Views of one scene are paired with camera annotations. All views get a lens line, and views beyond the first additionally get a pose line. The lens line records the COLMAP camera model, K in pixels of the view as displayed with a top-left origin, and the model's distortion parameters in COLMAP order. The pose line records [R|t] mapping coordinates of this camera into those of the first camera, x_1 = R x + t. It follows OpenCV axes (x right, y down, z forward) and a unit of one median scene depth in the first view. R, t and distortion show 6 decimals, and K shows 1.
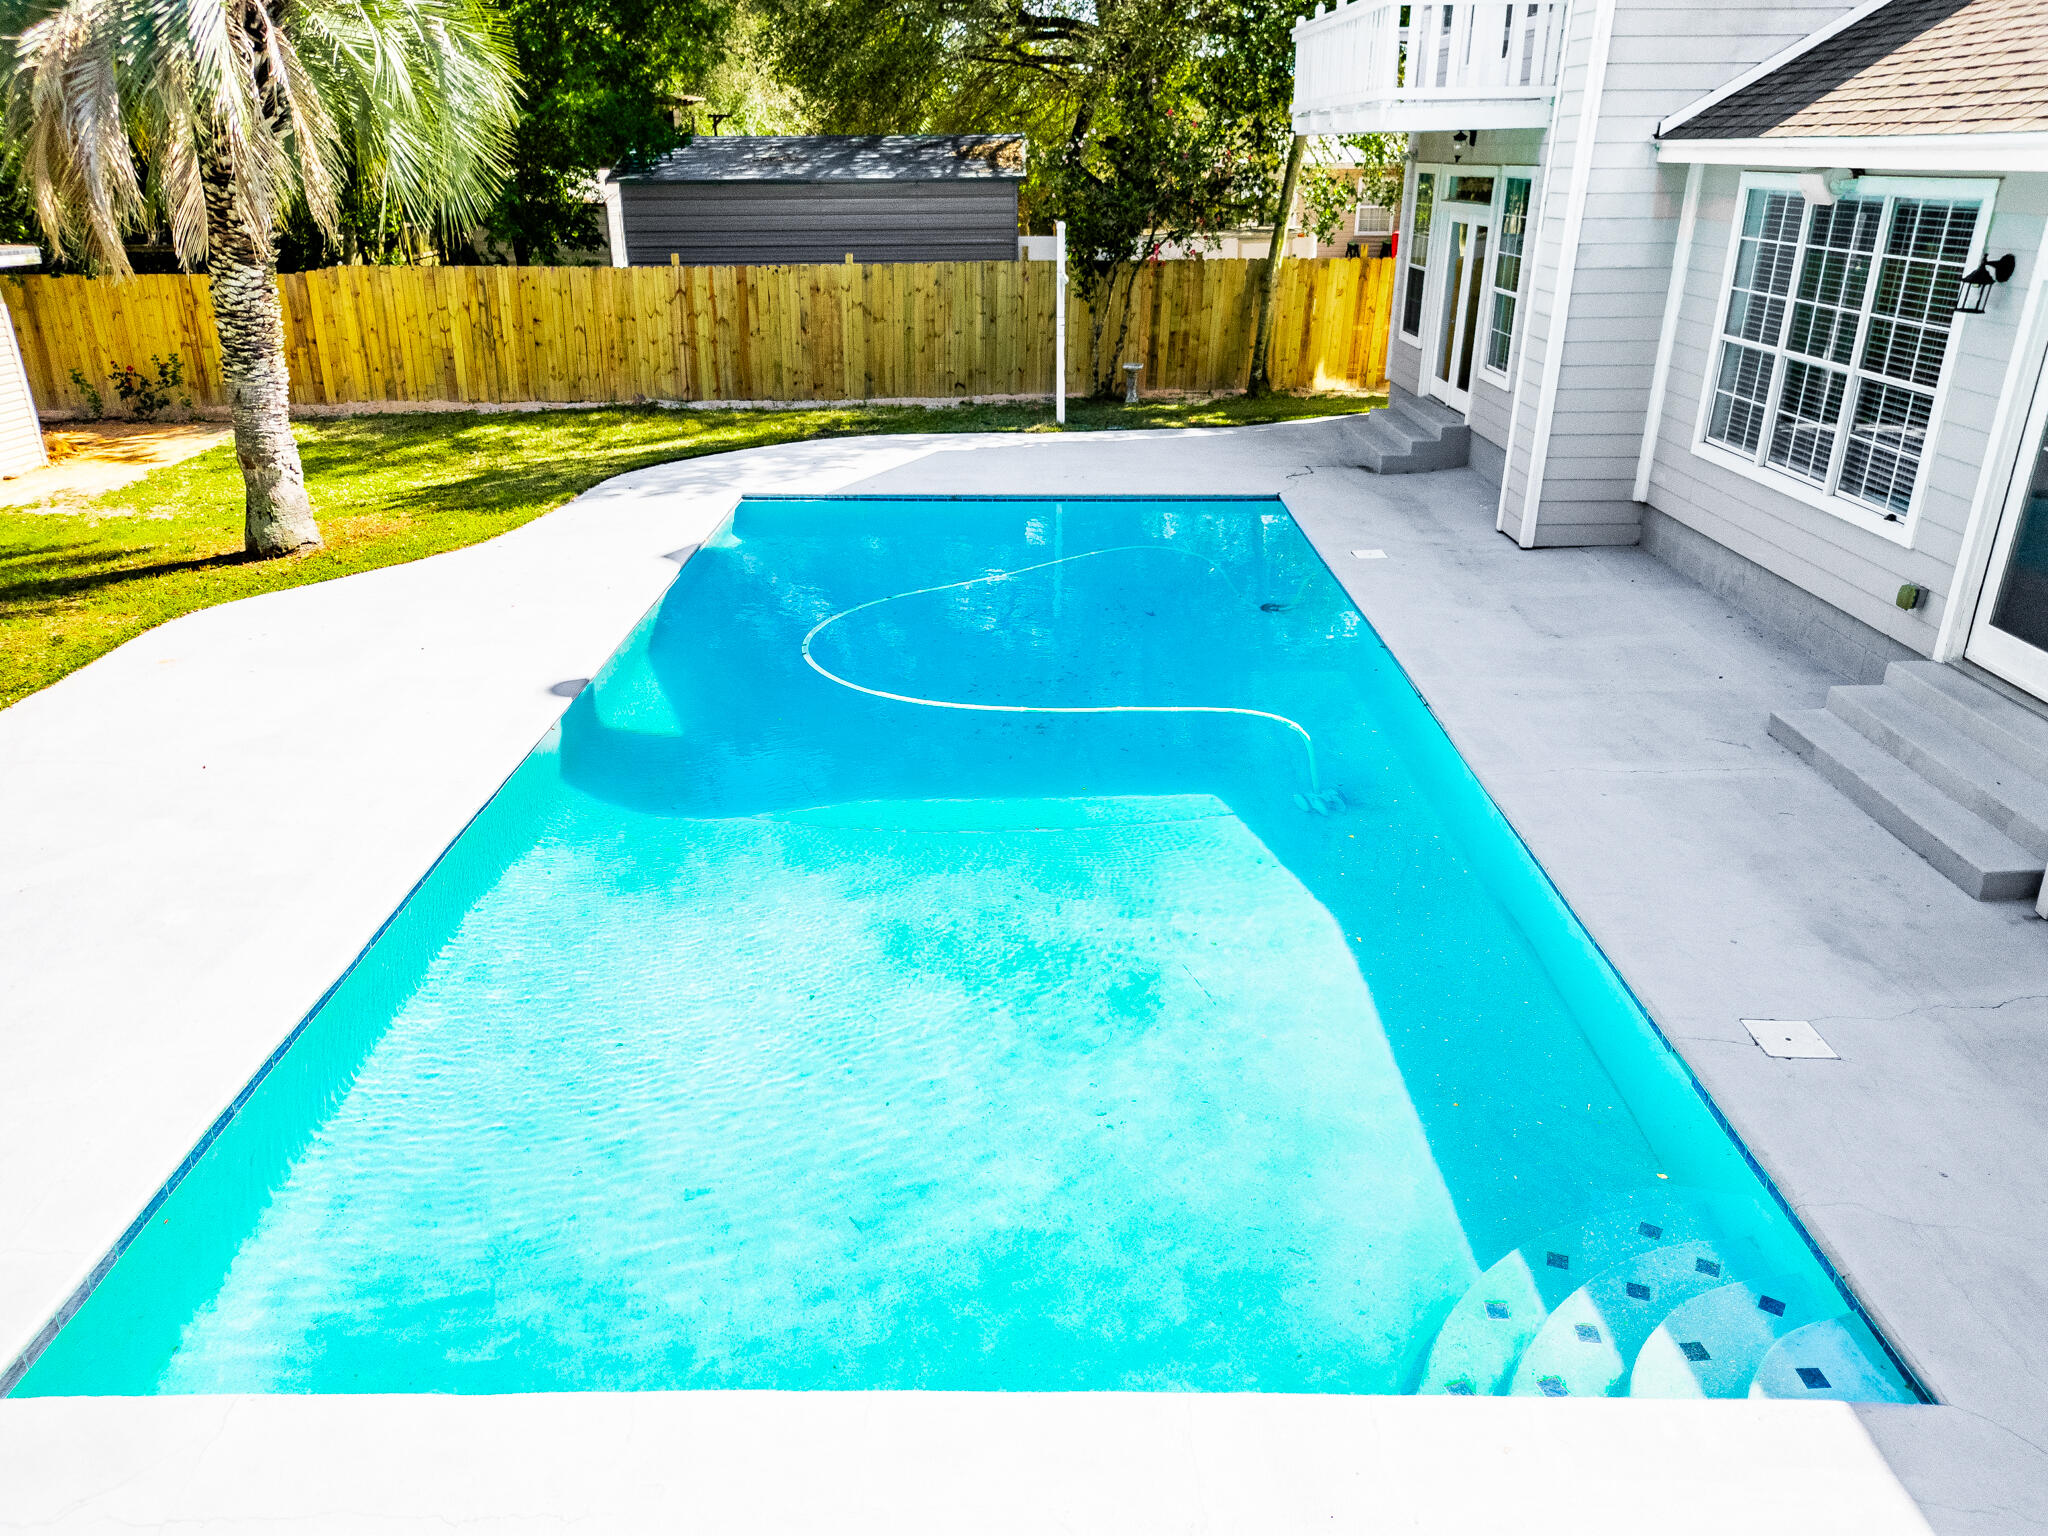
lens RADIAL K [[1482.1, 0, 1018.8], [0, 1482.1, 765.3], [0, 0, 1]] dist [0.044692, -0.000980]
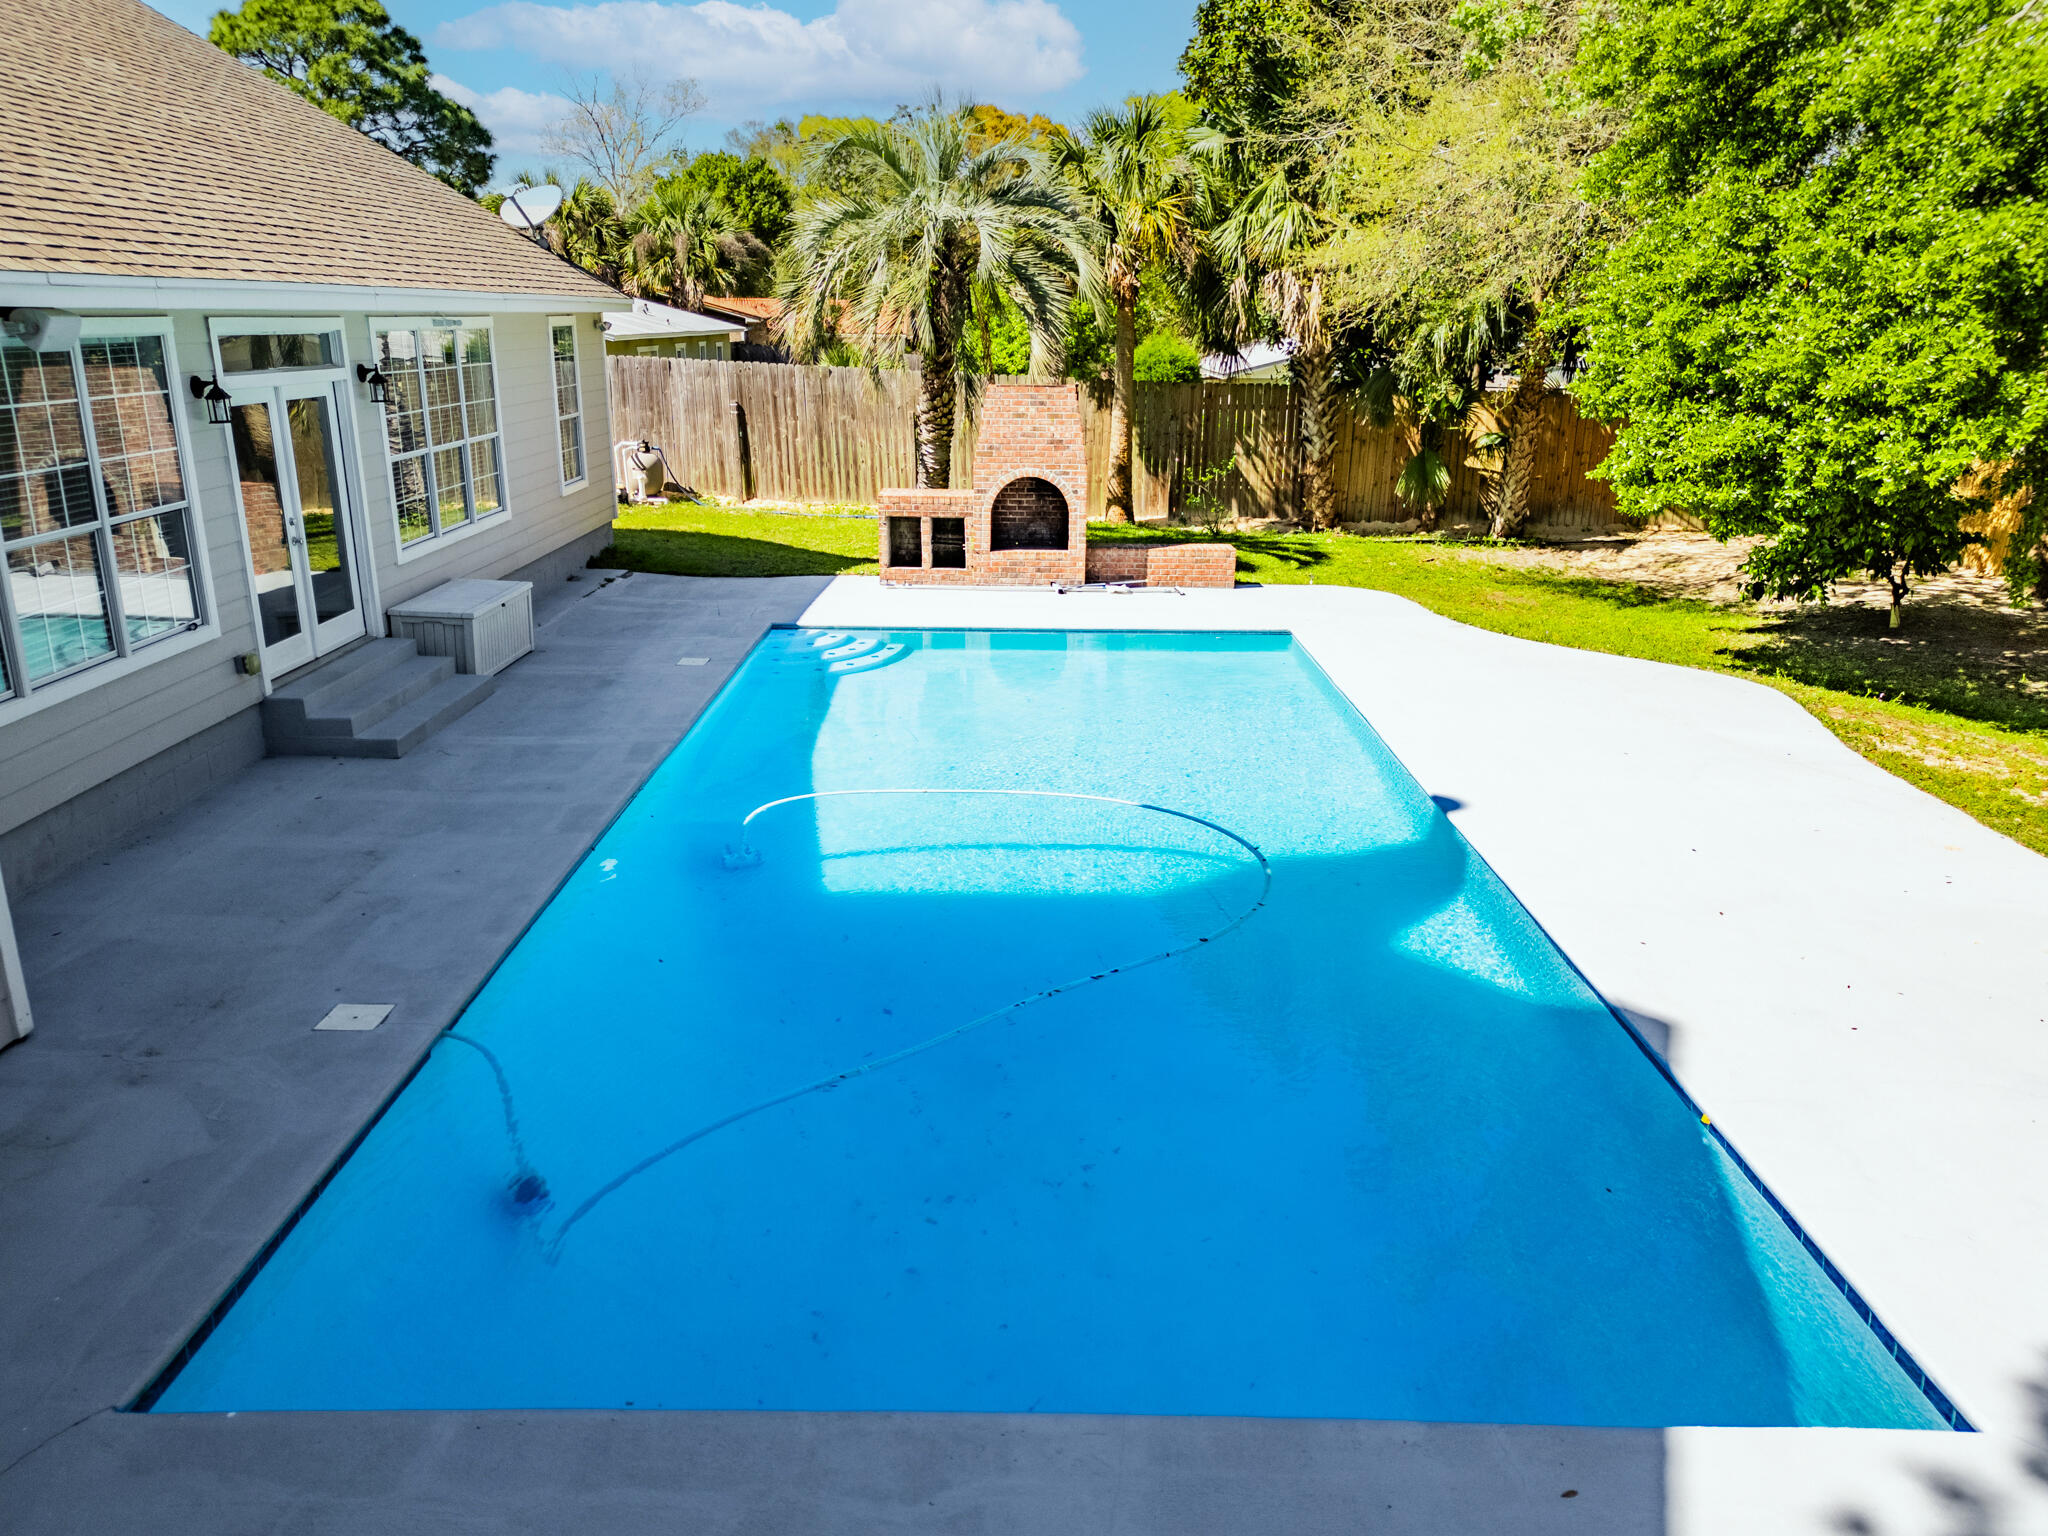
lens RADIAL K [[1482.1, 0, 1024.2], [0, 1482.1, 771.5], [0, 0, 1]] dist [0.044692, -0.000980]
pose [[-0.999926, 0.003458, -0.011659, 0.007804], [-0.004734, 0.772403, 0.635115, -0.666211], [0.011202, 0.635123, -0.772330, 1.655100]]
